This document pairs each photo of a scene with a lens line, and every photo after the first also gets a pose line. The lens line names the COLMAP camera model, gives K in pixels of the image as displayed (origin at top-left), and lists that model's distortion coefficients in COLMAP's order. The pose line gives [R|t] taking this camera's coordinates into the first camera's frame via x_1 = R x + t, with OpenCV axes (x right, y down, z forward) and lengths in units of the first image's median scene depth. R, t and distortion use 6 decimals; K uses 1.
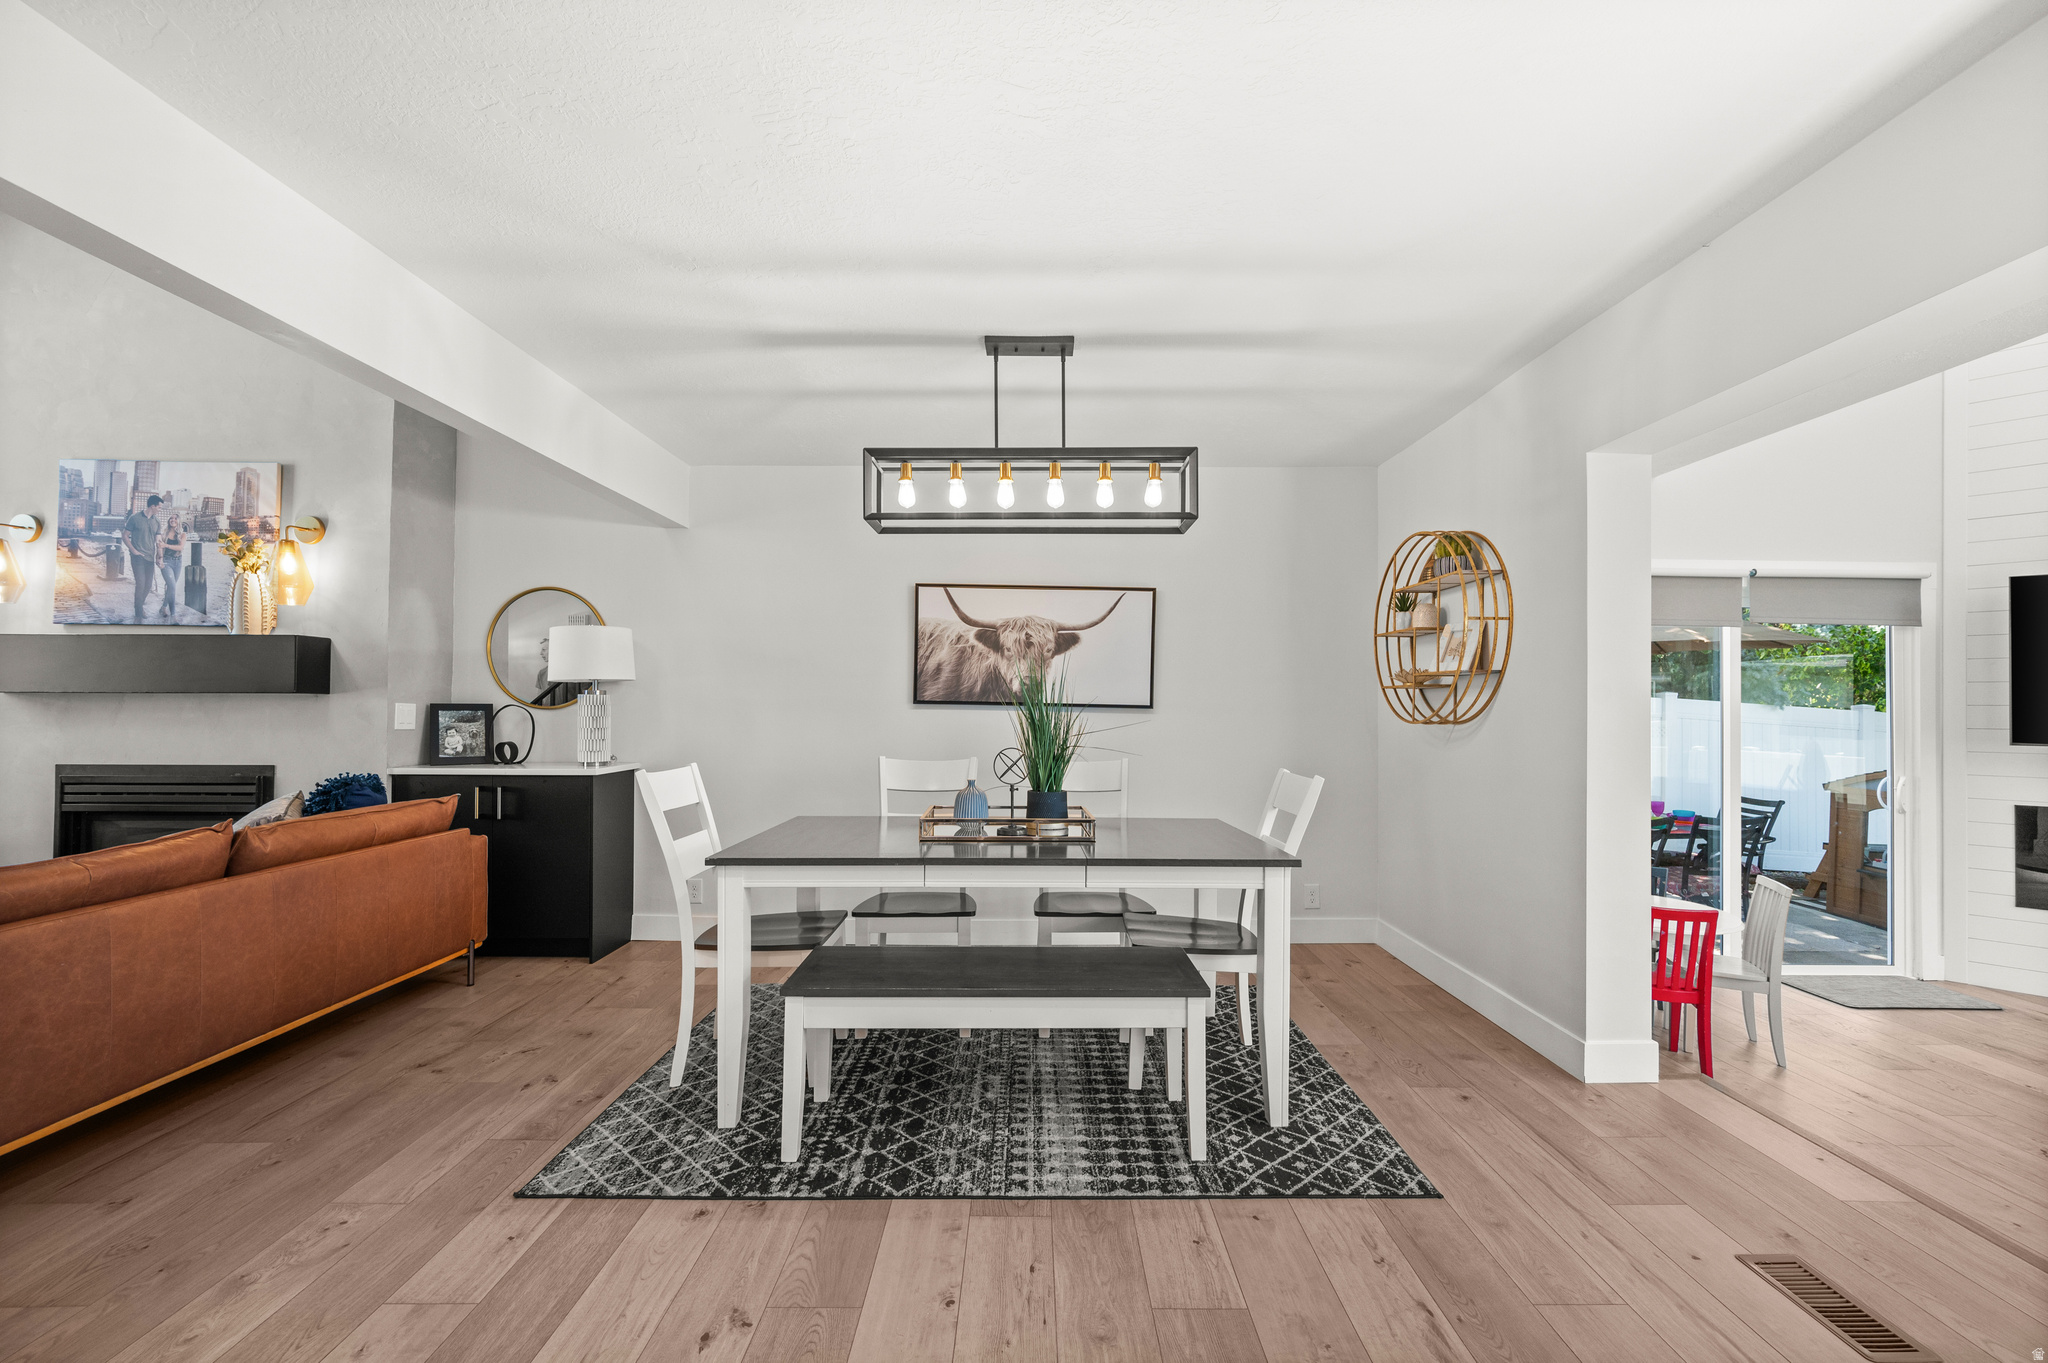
lens RADIAL K [[823.8, 0, 1024.1], [0, 823.8, 697.9], [0, 0, 1]] dist [-0.002097, 0.000291]
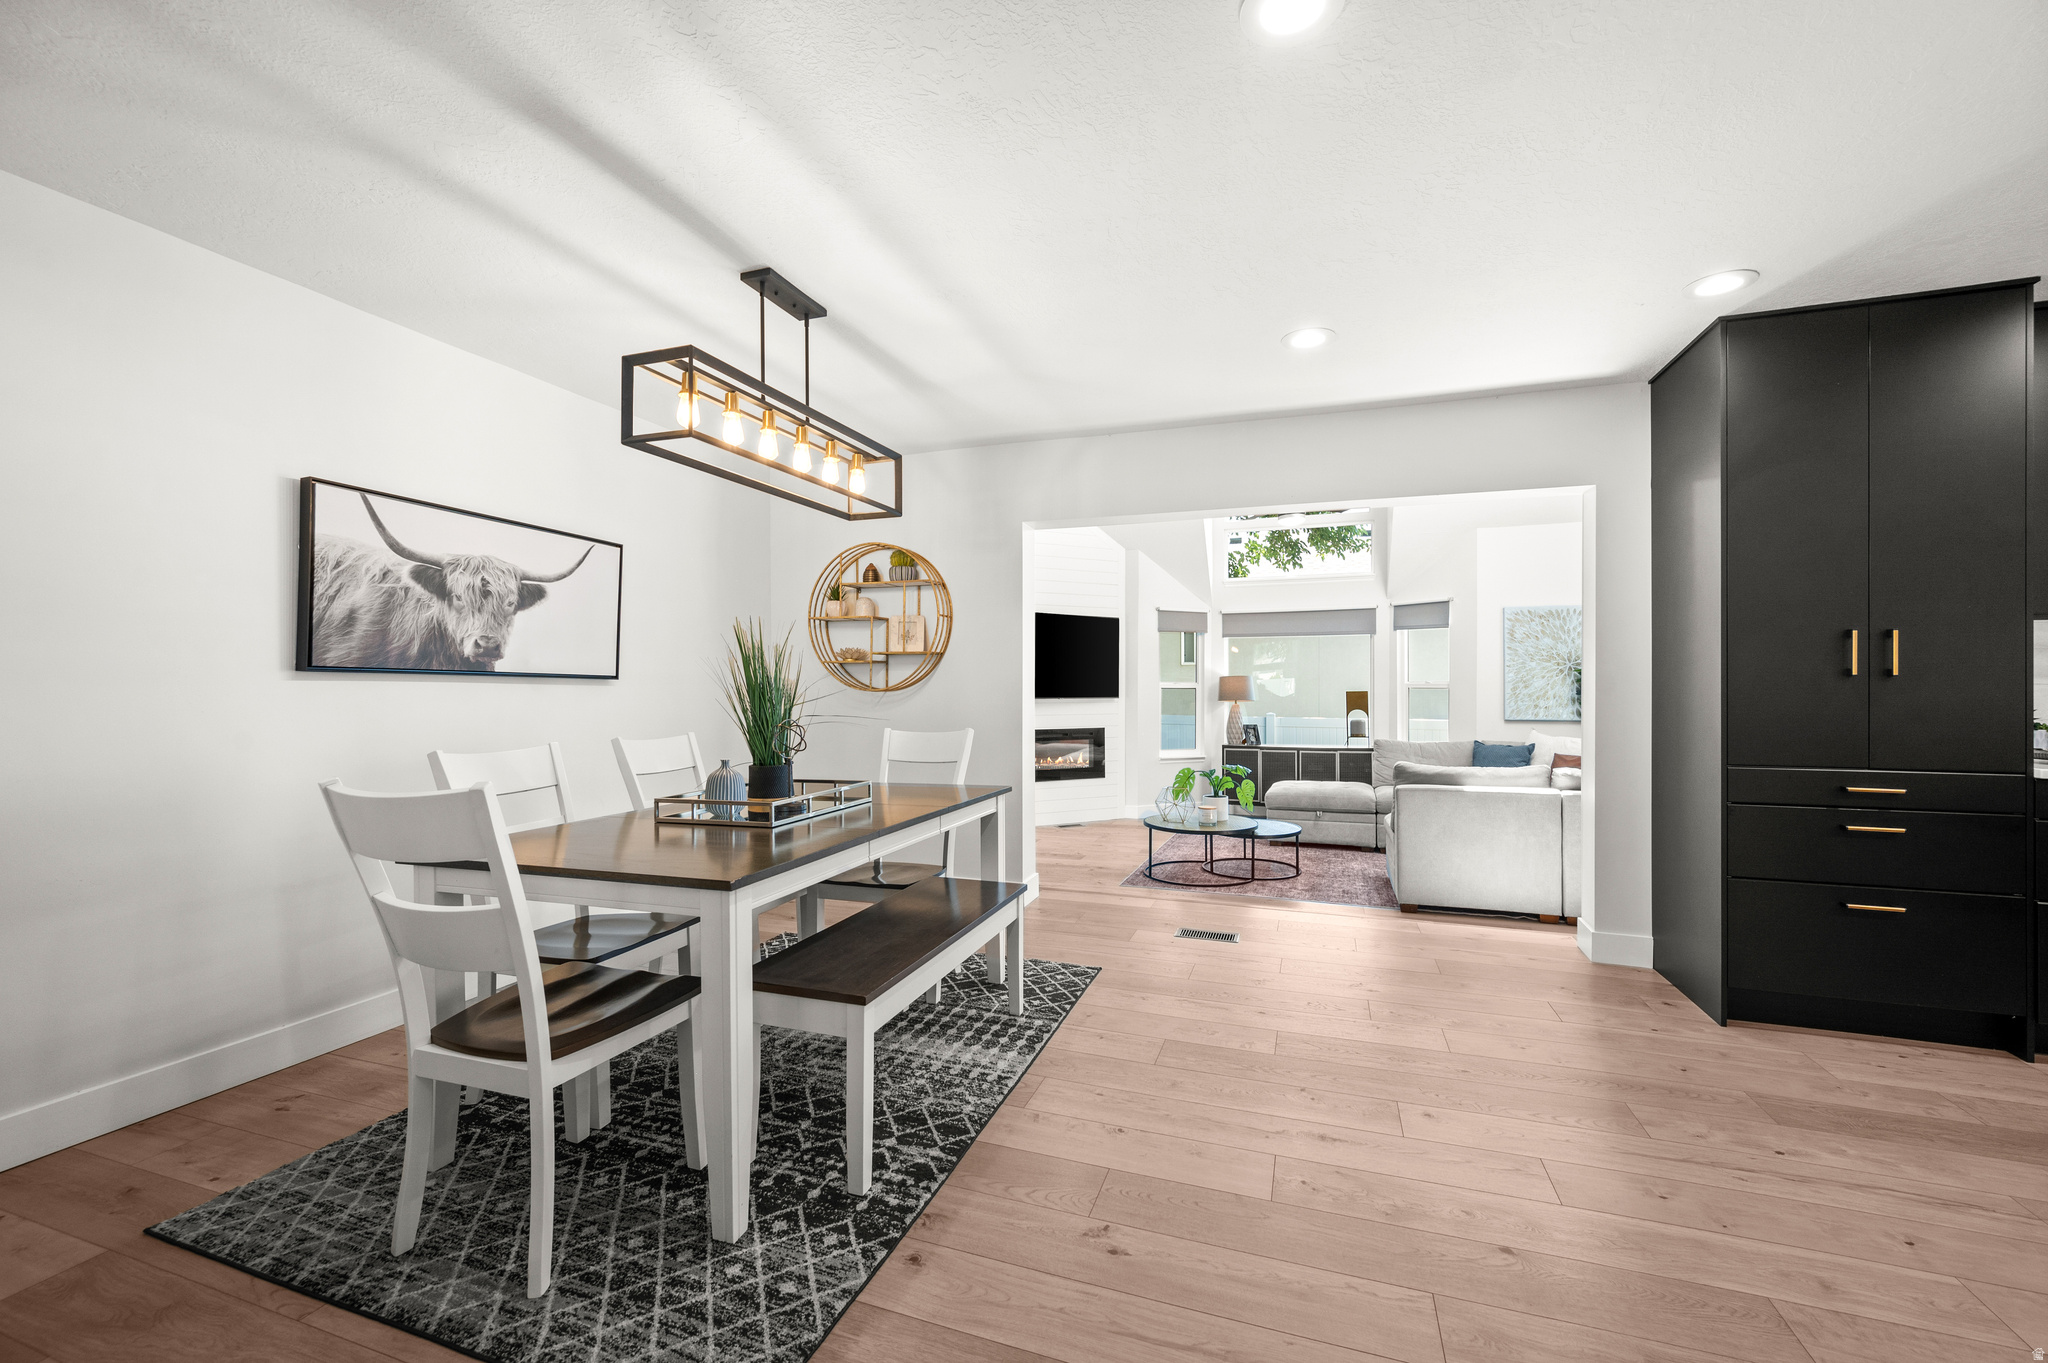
lens RADIAL K [[823.8, 0, 1035.5], [0, 823.8, 684.0], [0, 0, 1]] dist [-0.002097, 0.000291]
pose [[0.328942, -0.003543, 0.944344, -0.589013], [-0.009042, 0.999935, 0.006901, 0.008472], [-0.944307, -0.010809, 0.328889, 0.305827]]
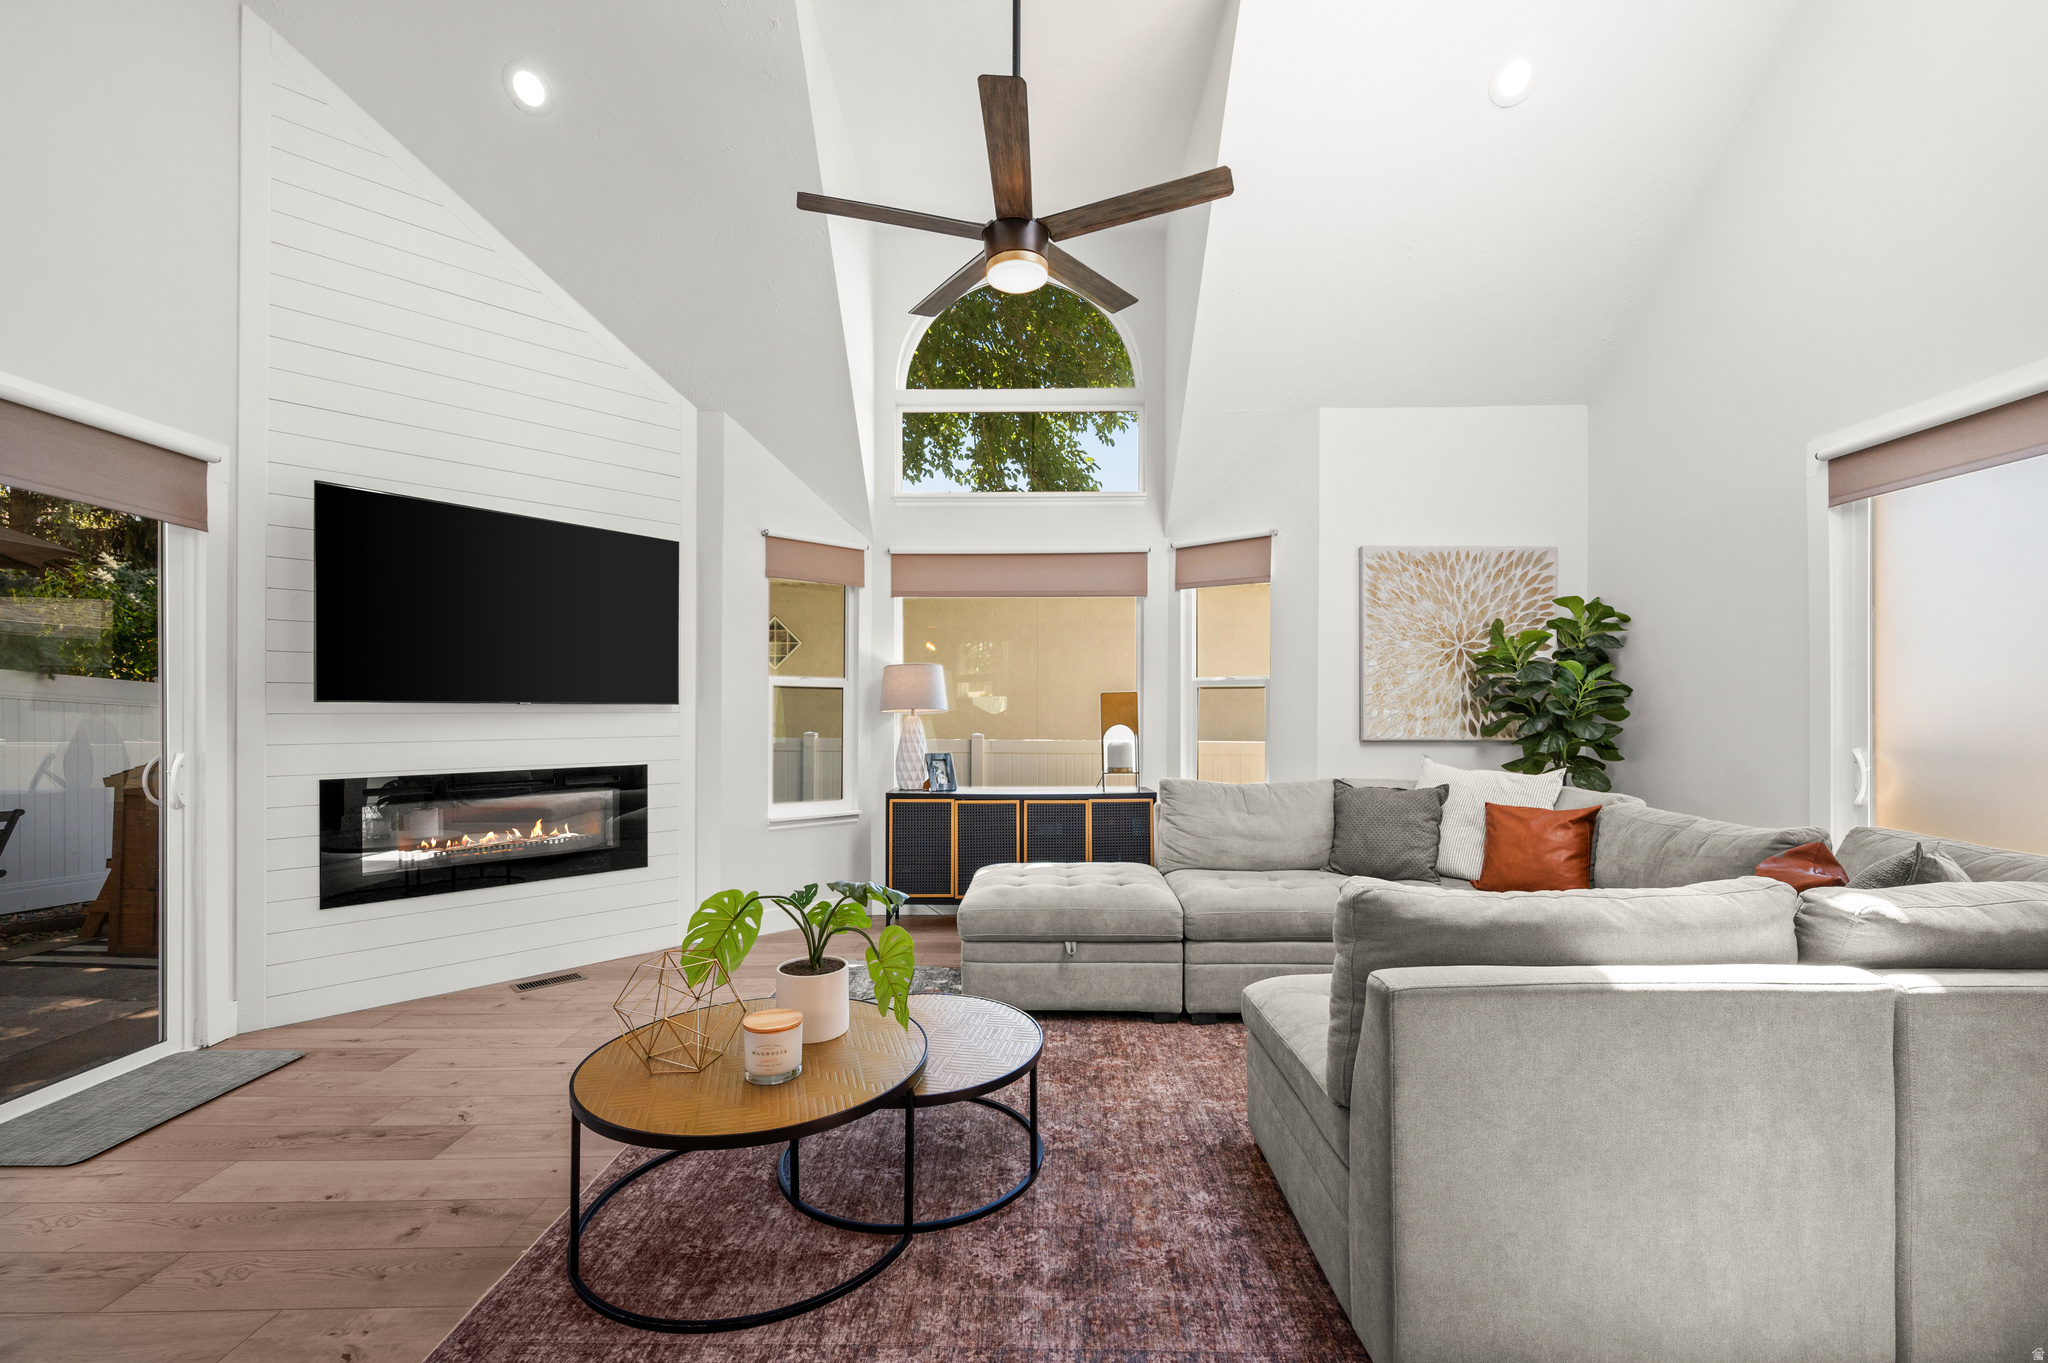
lens RADIAL K [[856.5, 0, 1027.2], [0, 856.5, 711.0], [0, 0, 1]] dist [-0.000748, -0.000979]
pose [[0.005534, -0.007622, 0.999956, 0.429002], [-0.013201, 0.999883, 0.007694, 0.053276], [-0.999898, -0.013243, 0.005433, 0.349835]]
